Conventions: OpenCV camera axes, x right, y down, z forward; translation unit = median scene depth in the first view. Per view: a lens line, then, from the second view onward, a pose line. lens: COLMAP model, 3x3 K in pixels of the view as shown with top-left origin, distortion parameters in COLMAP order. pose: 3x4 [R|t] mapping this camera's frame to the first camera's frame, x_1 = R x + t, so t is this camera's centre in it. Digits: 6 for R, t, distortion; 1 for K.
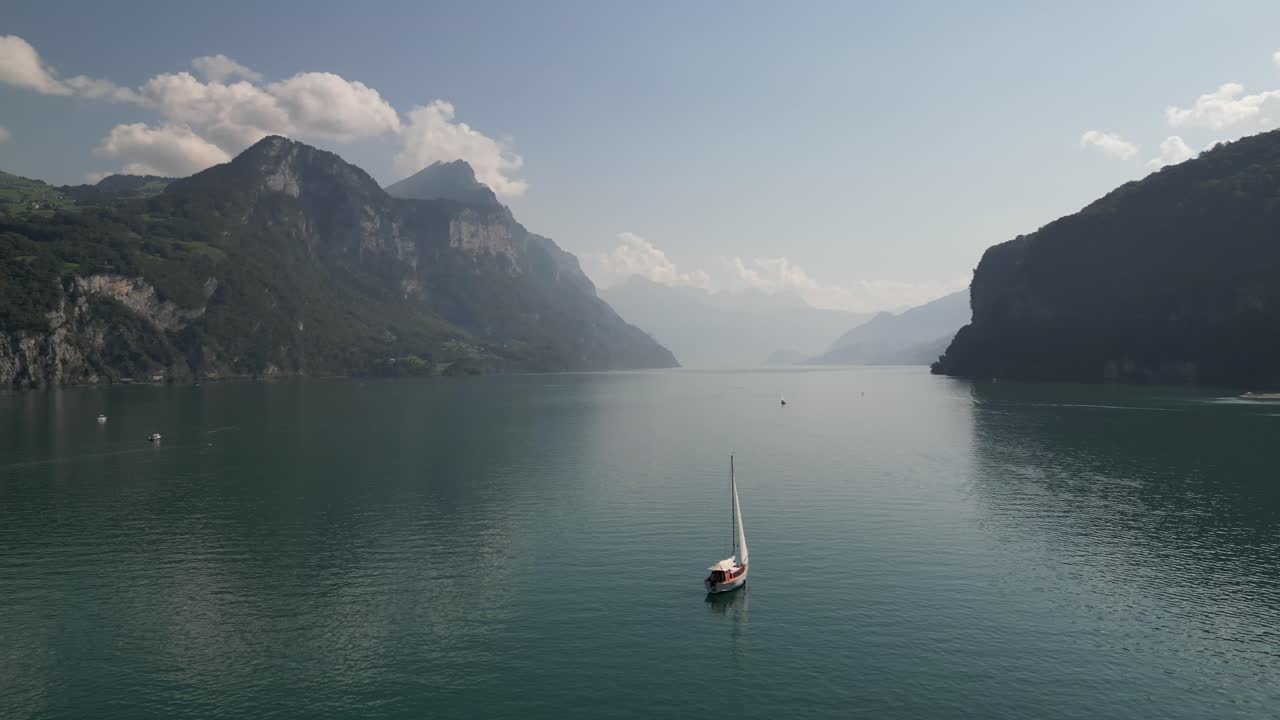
lens RADIAL K [[955.3, 0, 651.2], [0, 955.3, 365.1], [0, 0, 1]] dist [0.049605, -0.025690]
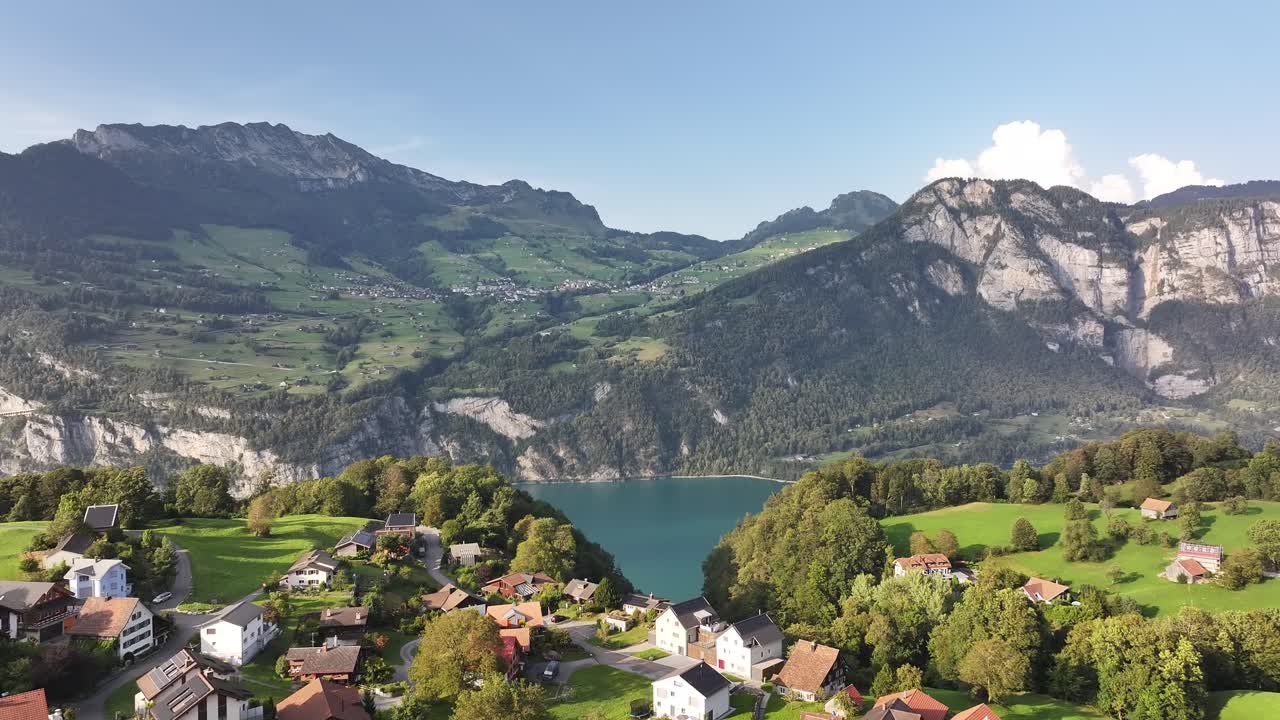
lens RADIAL K [[899.1, 0, 638.9], [0, 899.1, 360.7], [0, 0, 1]] dist [0.001916, 0.014332]
pose [[0.406256, 0.037248, -0.913000, 0.328127], [0.005190, 0.999059, 0.043068, -0.097842], [0.913744, -0.022235, 0.405681, 0.357653]]
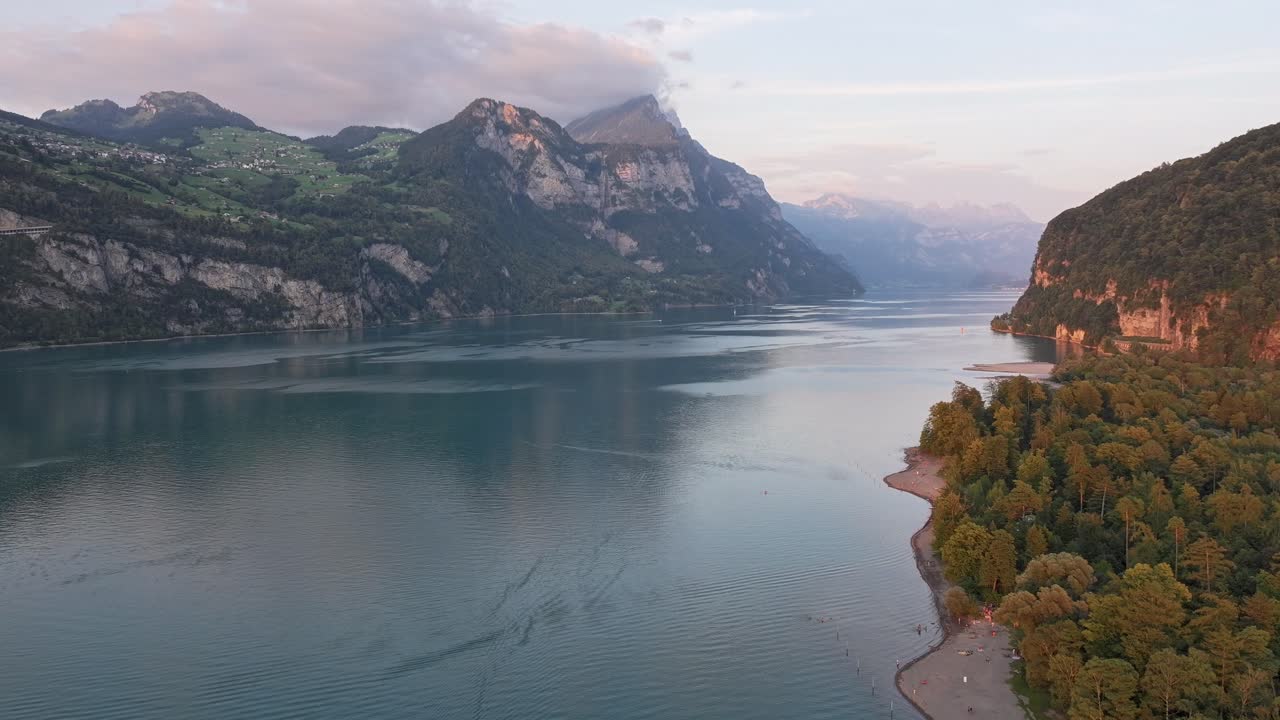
lens RADIAL K [[1018.3, 0, 639.1], [0, 1018.3, 358.3], [0, 0, 1]] dist [0.017598, -0.004054]
pose [[0.977812, 0.021796, -0.208346, 0.059109], [-0.005646, 0.996953, 0.077797, -0.022739], [0.209407, -0.074894, 0.974956, -0.188288]]
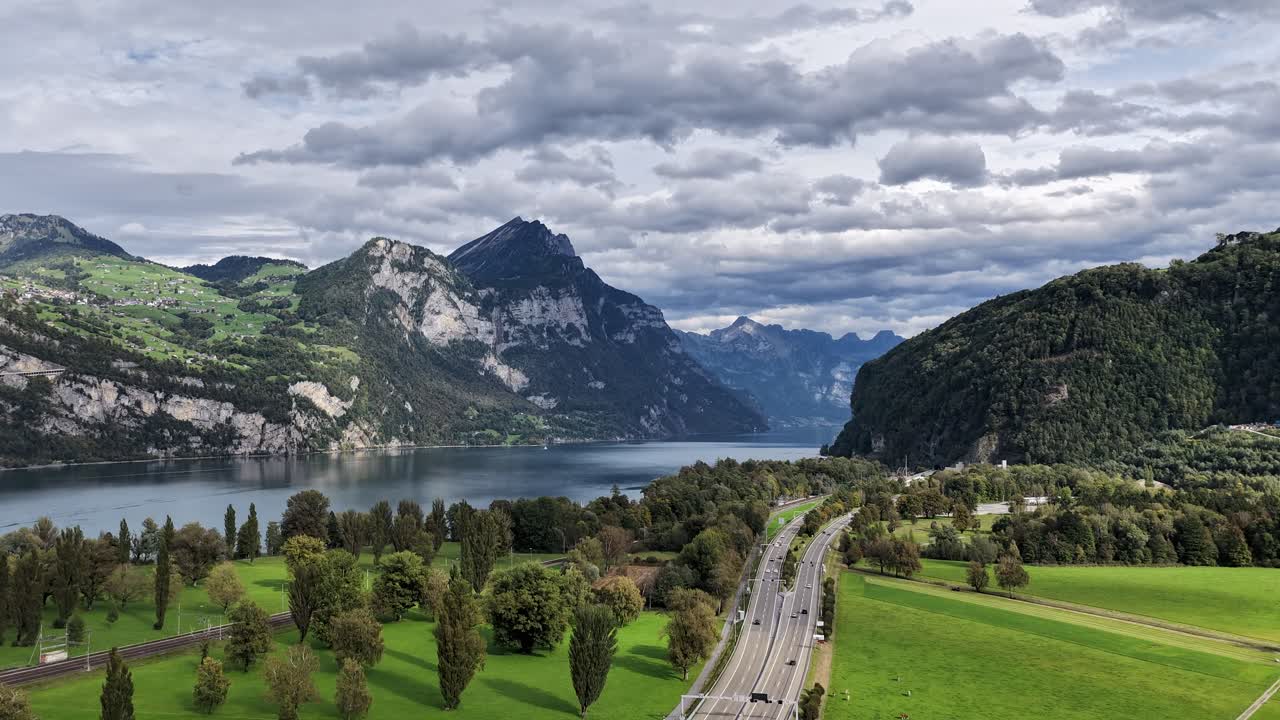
lens RADIAL K [[1215.1, 0, 629.0], [0, 1215.1, 366.2], [0, 0, 1]] dist [0.034575, 0.000000]
pose [[0.992088, 0.005014, -0.125445, 0.106711], [-0.010365, 0.999062, -0.042035, -0.020480], [0.125117, 0.043003, 0.991210, -0.450947]]
